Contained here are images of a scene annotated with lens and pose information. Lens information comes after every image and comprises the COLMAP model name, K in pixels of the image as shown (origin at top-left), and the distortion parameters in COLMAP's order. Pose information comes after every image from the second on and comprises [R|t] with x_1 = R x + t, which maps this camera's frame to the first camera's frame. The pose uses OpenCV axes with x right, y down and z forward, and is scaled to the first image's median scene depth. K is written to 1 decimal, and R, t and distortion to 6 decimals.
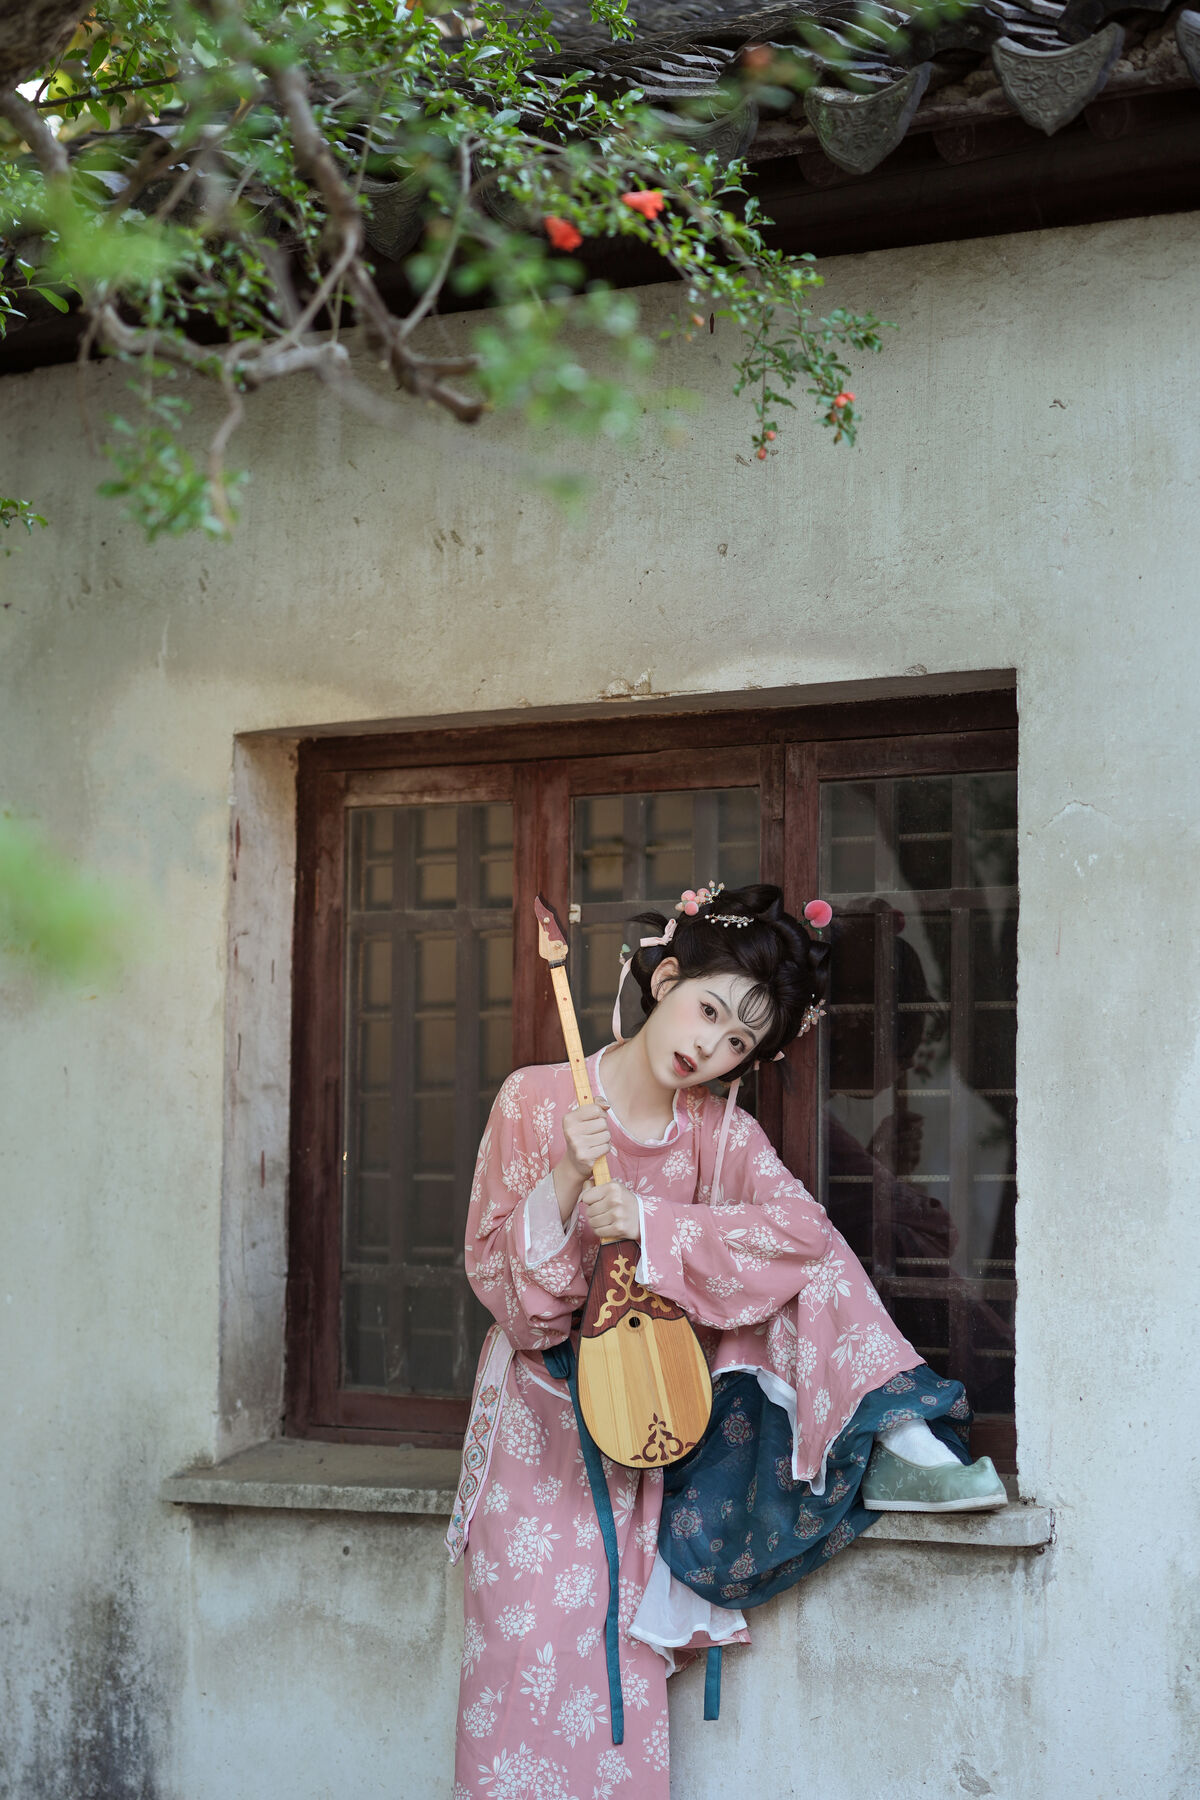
lens RADIAL K [[4626.2, 0, 670.7], [0, 4626.2, 900.9], [0, 0, 1]] dist [0.146455, -0.301988]
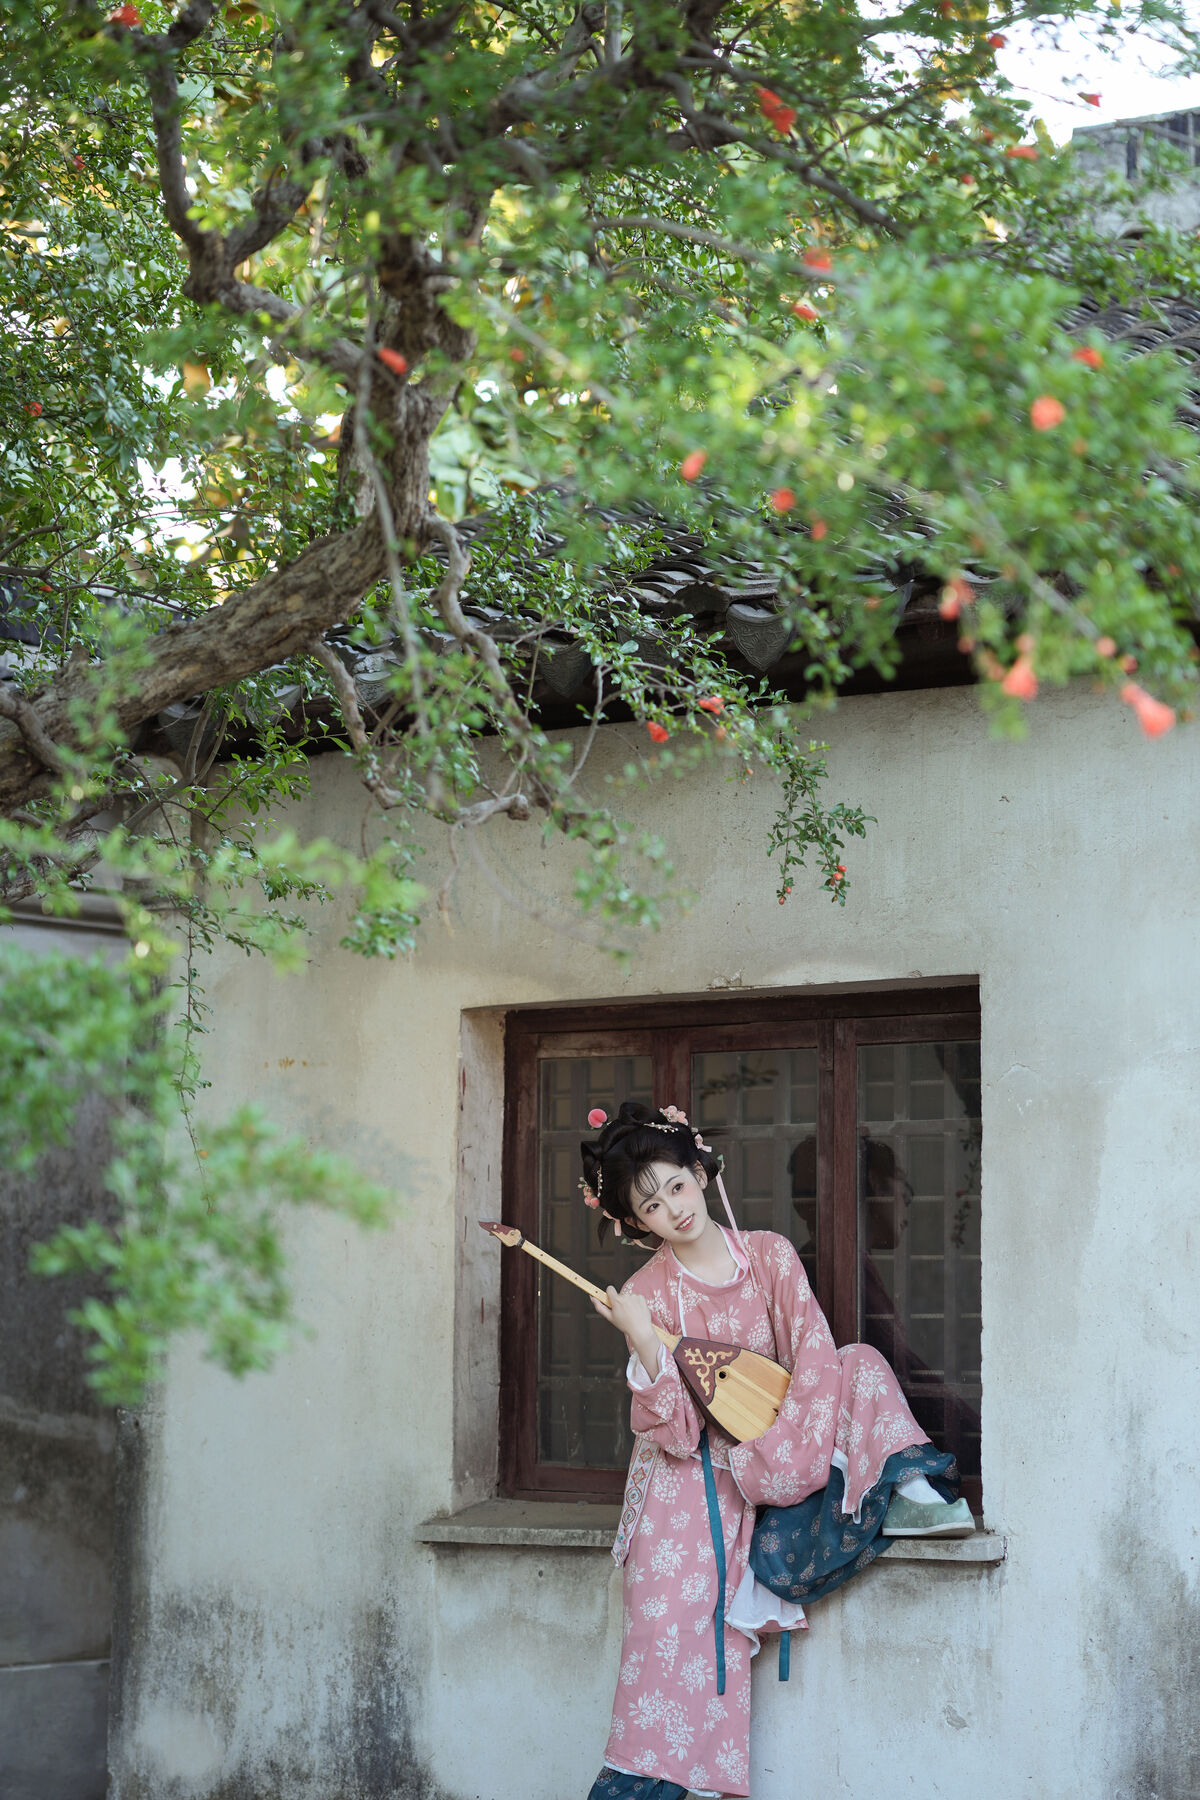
lens RADIAL K [[4626.2, 0, 670.7], [0, 4626.2, 900.9], [0, 0, 1]] dist [0.146455, -0.301988]
pose [[0.998634, -0.008732, -0.051525, 0.048371], [0.007262, 0.999563, -0.028653, -0.029403], [0.051752, 0.028240, 0.998261, -0.463944]]
